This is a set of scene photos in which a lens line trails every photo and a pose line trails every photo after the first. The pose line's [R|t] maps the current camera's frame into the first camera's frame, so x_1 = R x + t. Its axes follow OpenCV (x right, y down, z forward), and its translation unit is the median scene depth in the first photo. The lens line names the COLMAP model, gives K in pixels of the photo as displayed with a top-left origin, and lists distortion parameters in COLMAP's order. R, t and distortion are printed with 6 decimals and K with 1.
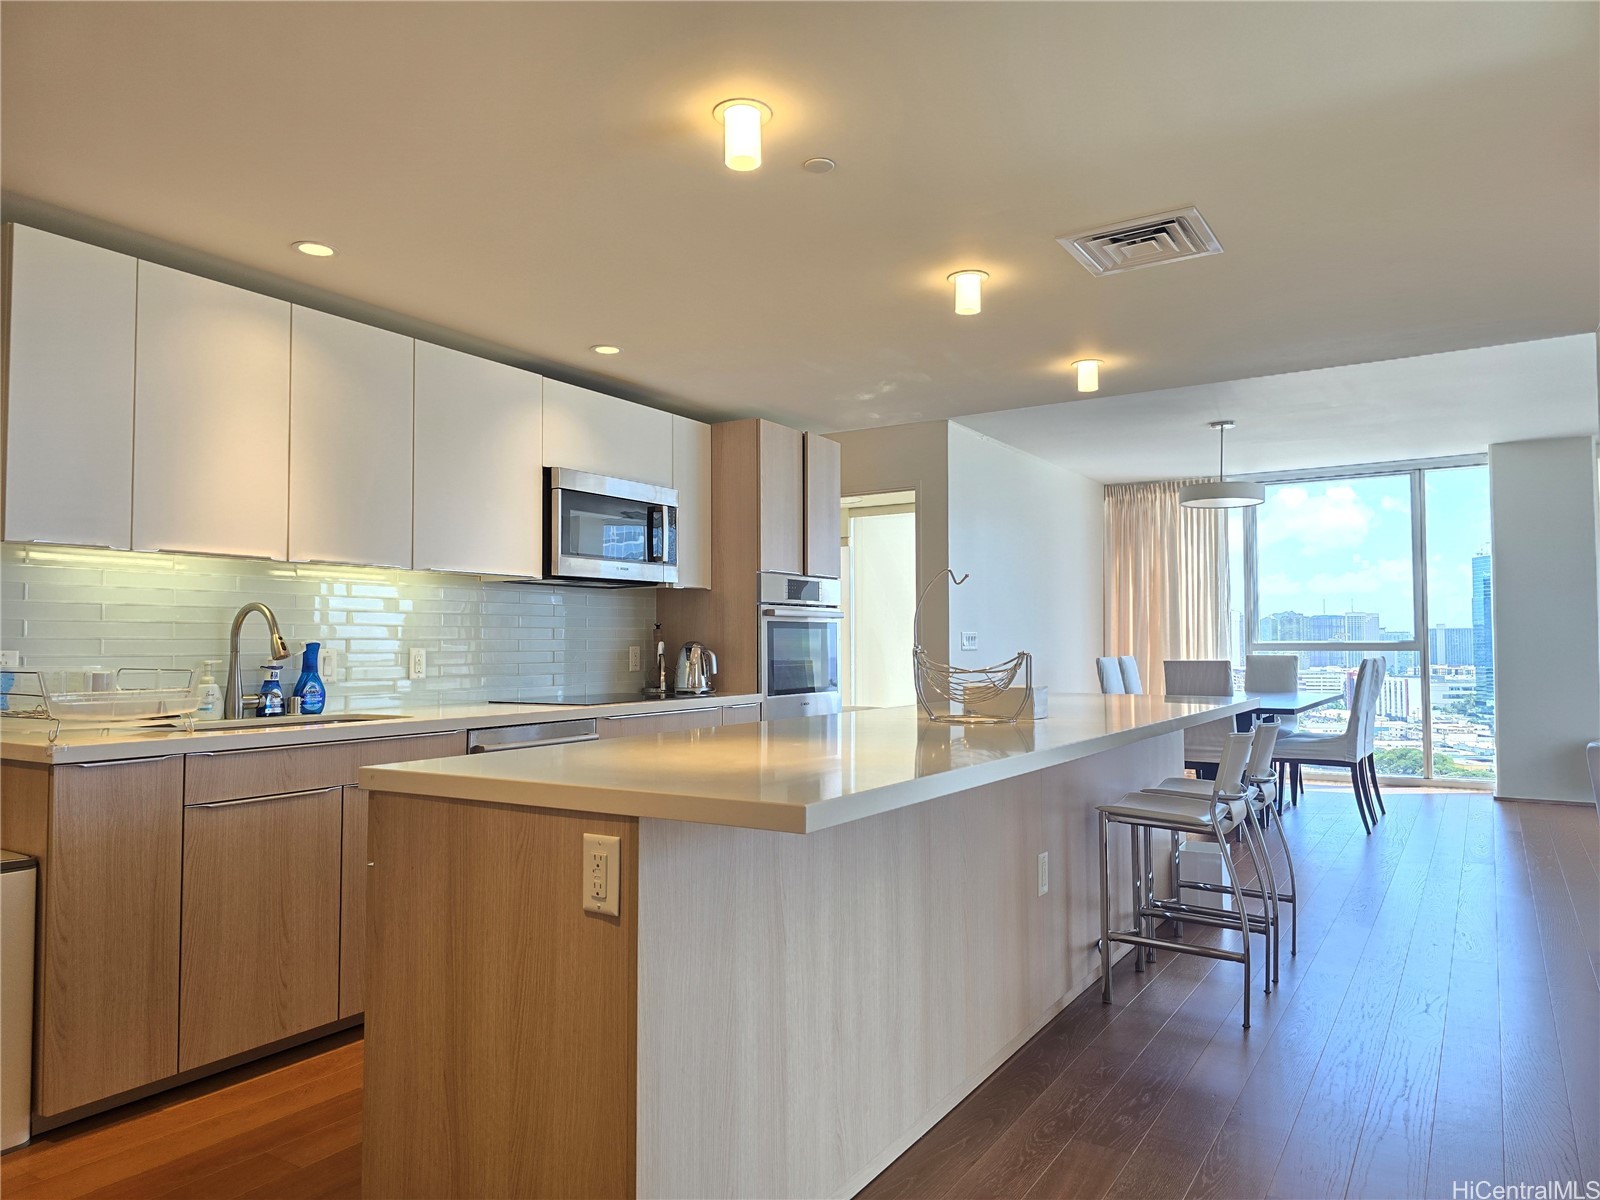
lens RADIAL K [[1053.3, 0, 803.8], [0, 1053.3, 607.7], [0, 0, 1]] dist [0.023438, -0.028325]
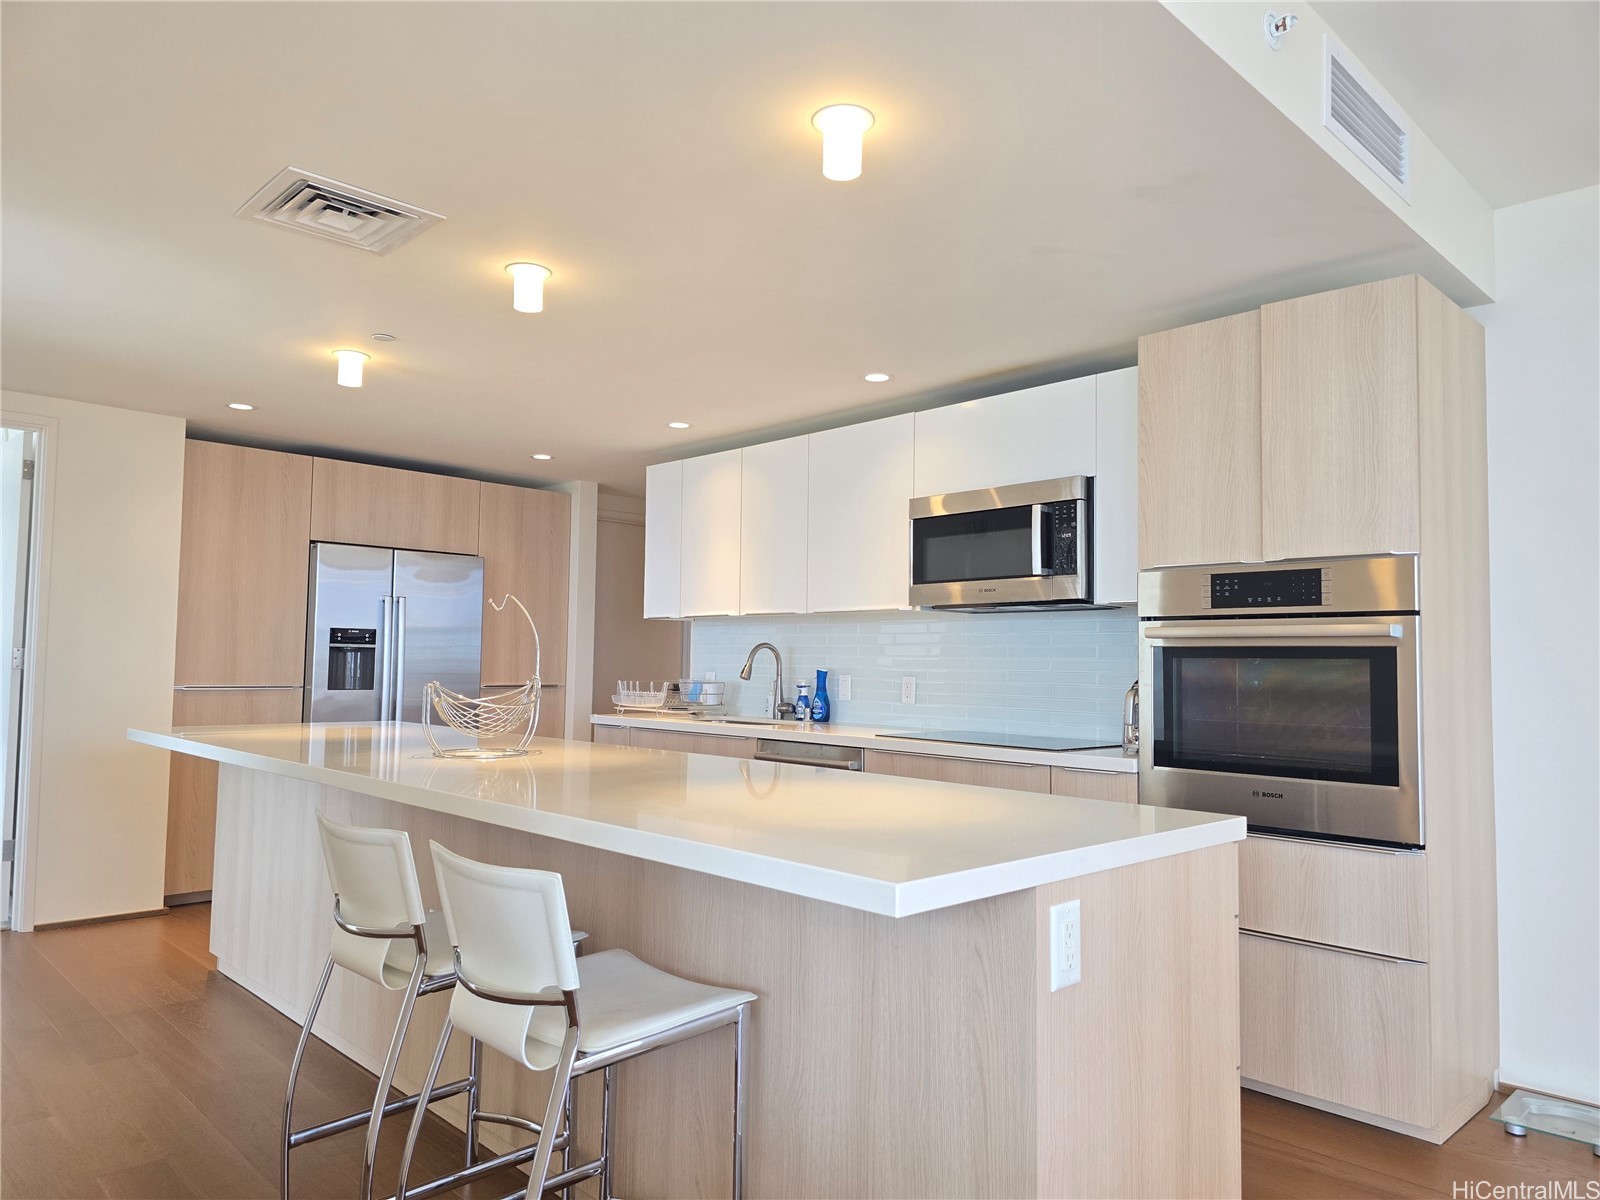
lens RADIAL K [[1053.3, 0, 802.9], [0, 1053.3, 598.9], [0, 0, 1]] dist [0.023438, -0.028325]
pose [[-0.224647, -0.068183, -0.972052, 0.753097], [0.008264, 0.997380, -0.071869, 0.033873], [0.974405, -0.024178, -0.223495, 1.105269]]
